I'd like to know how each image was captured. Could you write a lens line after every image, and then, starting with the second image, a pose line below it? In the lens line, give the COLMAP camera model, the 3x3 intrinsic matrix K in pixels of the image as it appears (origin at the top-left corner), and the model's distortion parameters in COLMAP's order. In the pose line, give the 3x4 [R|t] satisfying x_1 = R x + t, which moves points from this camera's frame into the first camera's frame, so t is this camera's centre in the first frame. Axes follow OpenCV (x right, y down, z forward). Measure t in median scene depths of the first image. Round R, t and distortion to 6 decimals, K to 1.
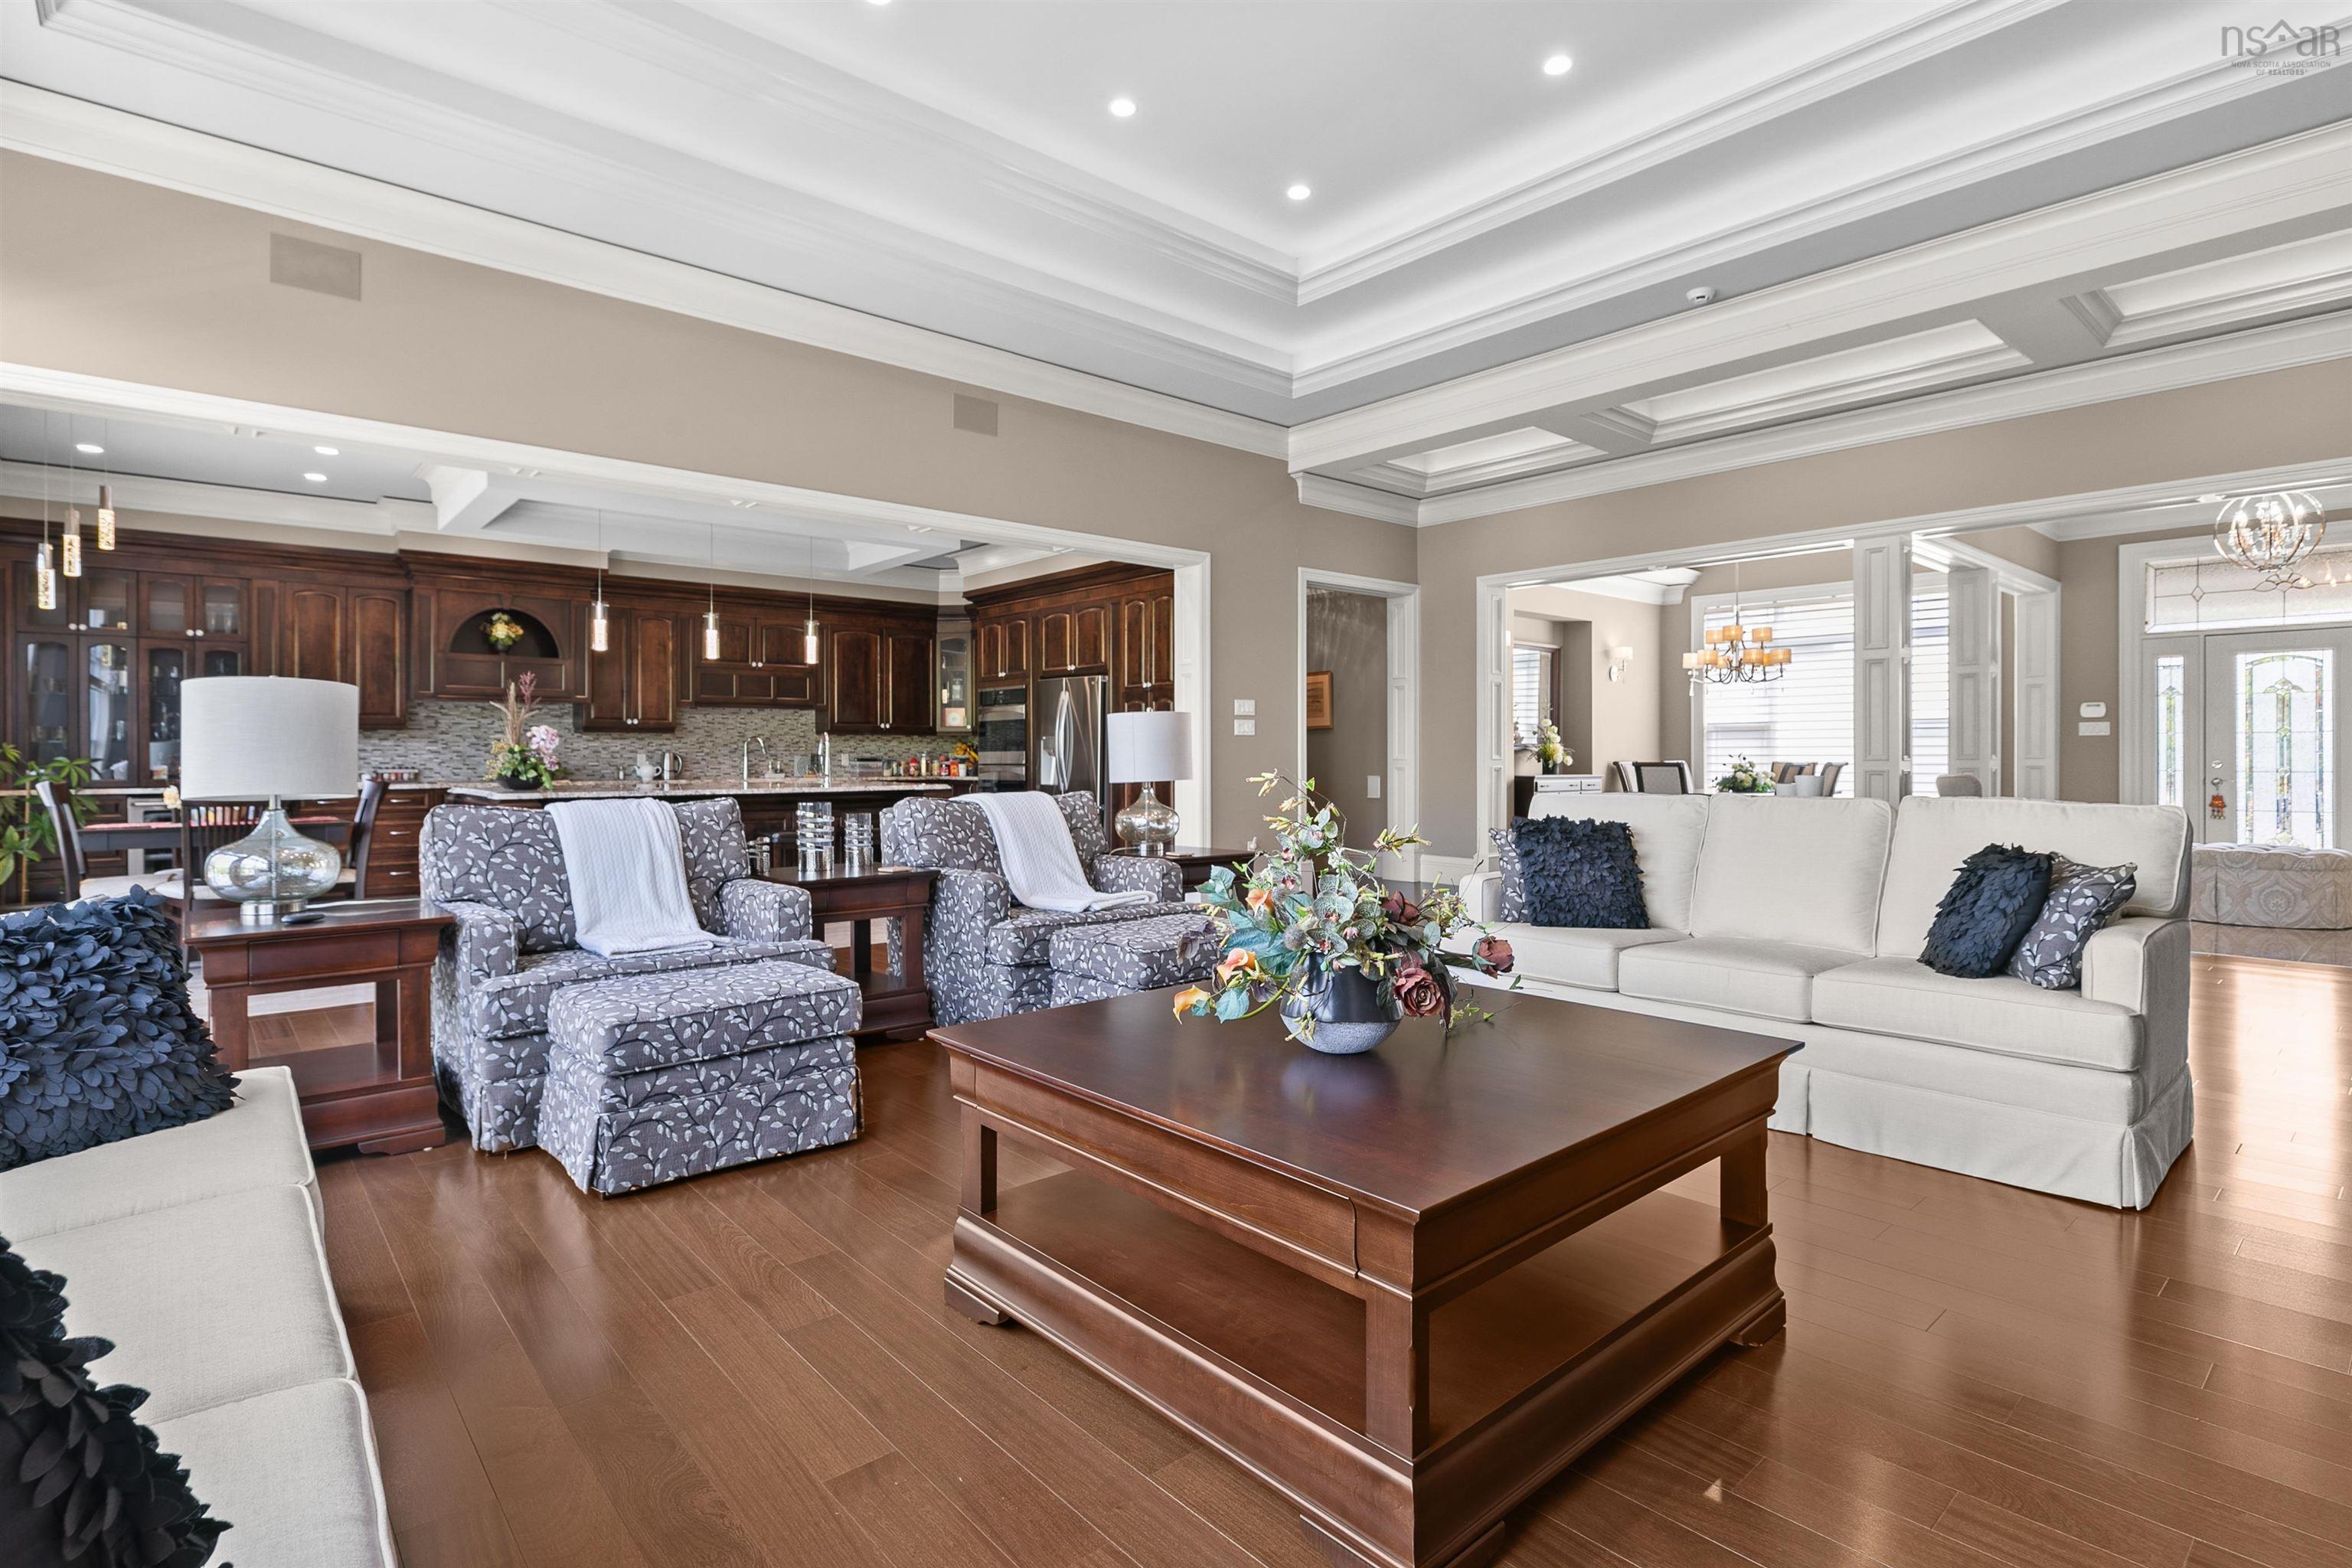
lens RADIAL K [[1166.7, 0, 1176.0], [0, 1166.7, 784.0], [0, 0, 1]] dist [0.000854, -0.000057]
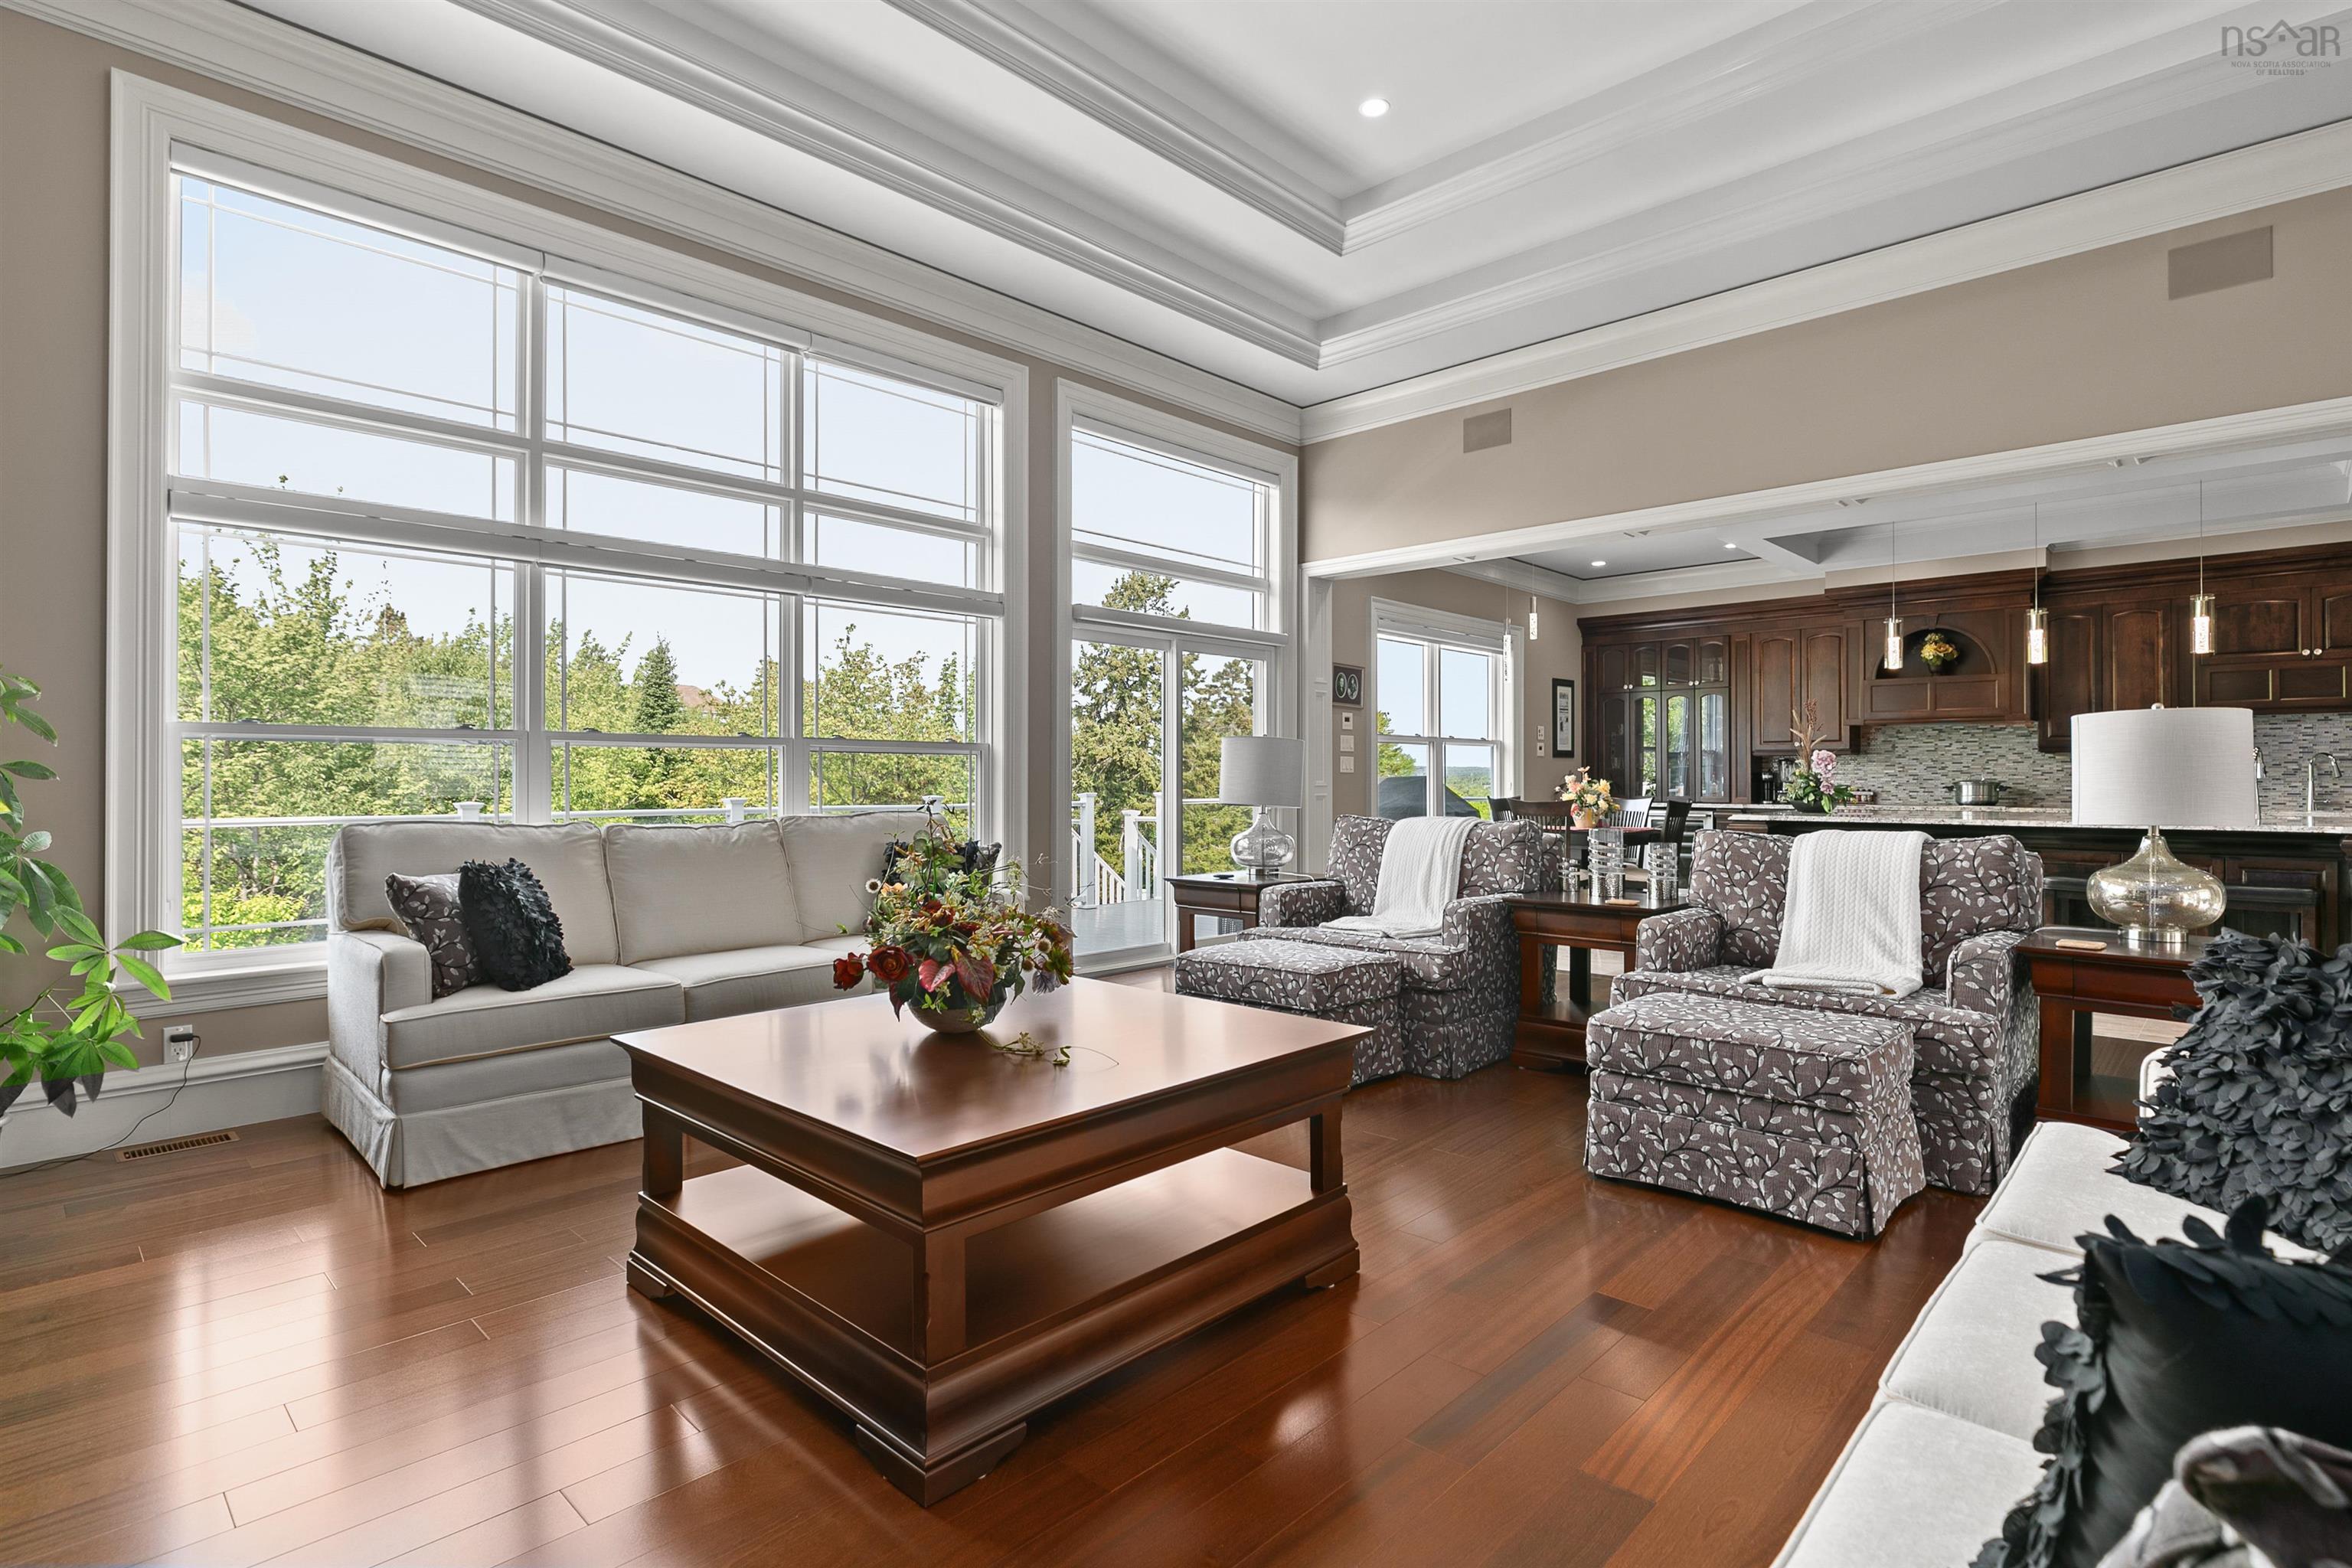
lens RADIAL K [[1139.0, 0, 1176.0], [0, 1139.0, 784.0], [0, 0, 1]] dist [-0.001485, -0.000184]
pose [[0.088429, 0.007079, -0.996057, 0.269166], [-0.022847, 0.999726, 0.005077, -0.008607], [0.995820, 0.022308, 0.088567, 0.236441]]
